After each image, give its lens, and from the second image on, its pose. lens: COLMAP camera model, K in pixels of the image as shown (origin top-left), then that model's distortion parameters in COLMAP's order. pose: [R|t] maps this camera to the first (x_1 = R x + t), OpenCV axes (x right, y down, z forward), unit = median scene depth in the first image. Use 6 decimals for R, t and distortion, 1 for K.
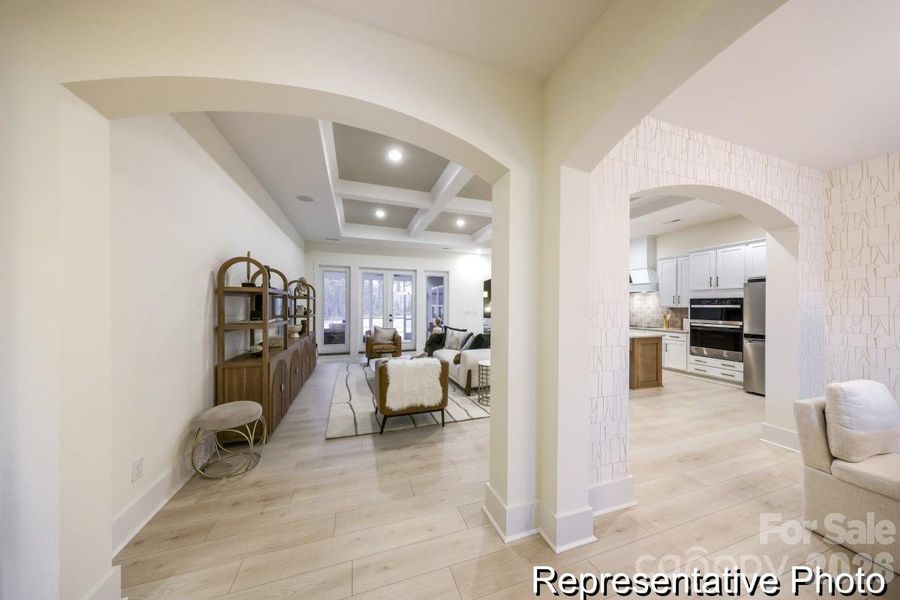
lens RADIAL K [[268.2, 0, 447.9], [0, 268.2, 306.3], [0, 0, 1]] dist [-0.001688, -0.000112]
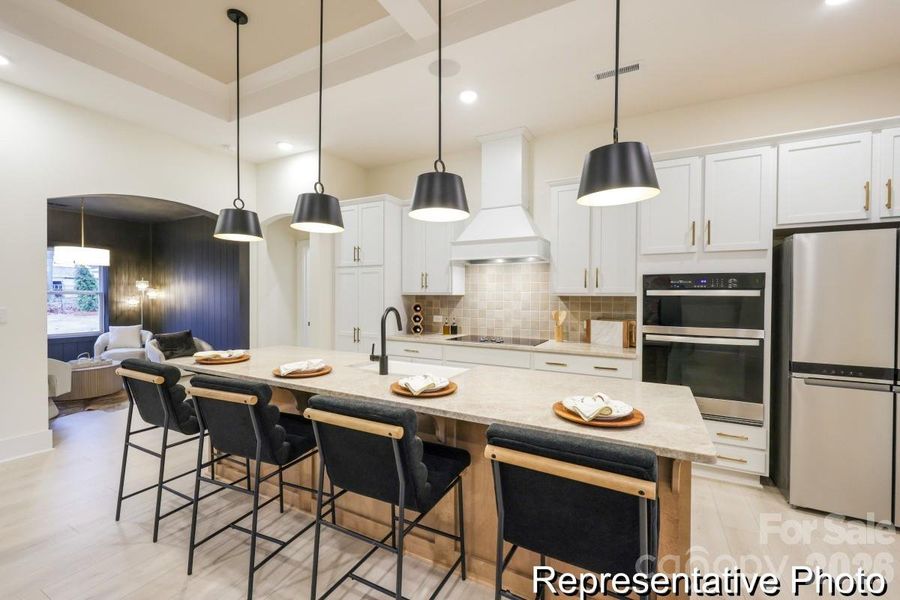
lens RADIAL K [[393.2, 0, 445.7], [0, 393.2, 298.2], [0, 0, 1]] dist [-0.004335, 0.000295]
pose [[0.745295, -0.005407, 0.666713, 0.283688], [-0.001922, 0.999946, 0.010259, 0.002124], [-0.666732, -0.008927, 0.745244, 0.761553]]
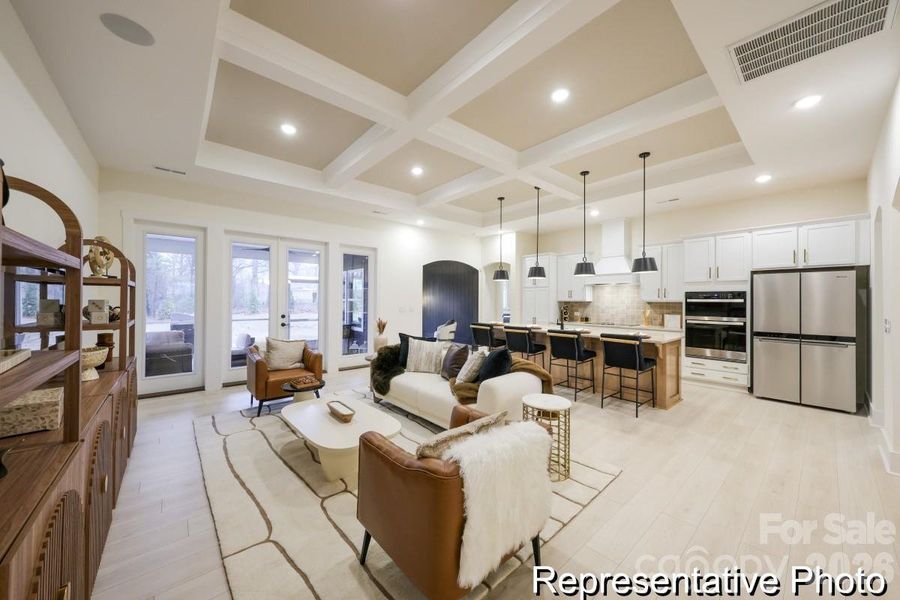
lens RADIAL K [[326.1, 0, 446.1], [0, 326.1, 299.3], [0, 0, 1]] dist [0.002393, -0.000118]
pose [[0.934813, -0.000438, 0.355140, -0.196626], [0.000680, 1.000000, -0.000558, -0.004475], [-0.355139, 0.000763, 0.934813, 0.289840]]
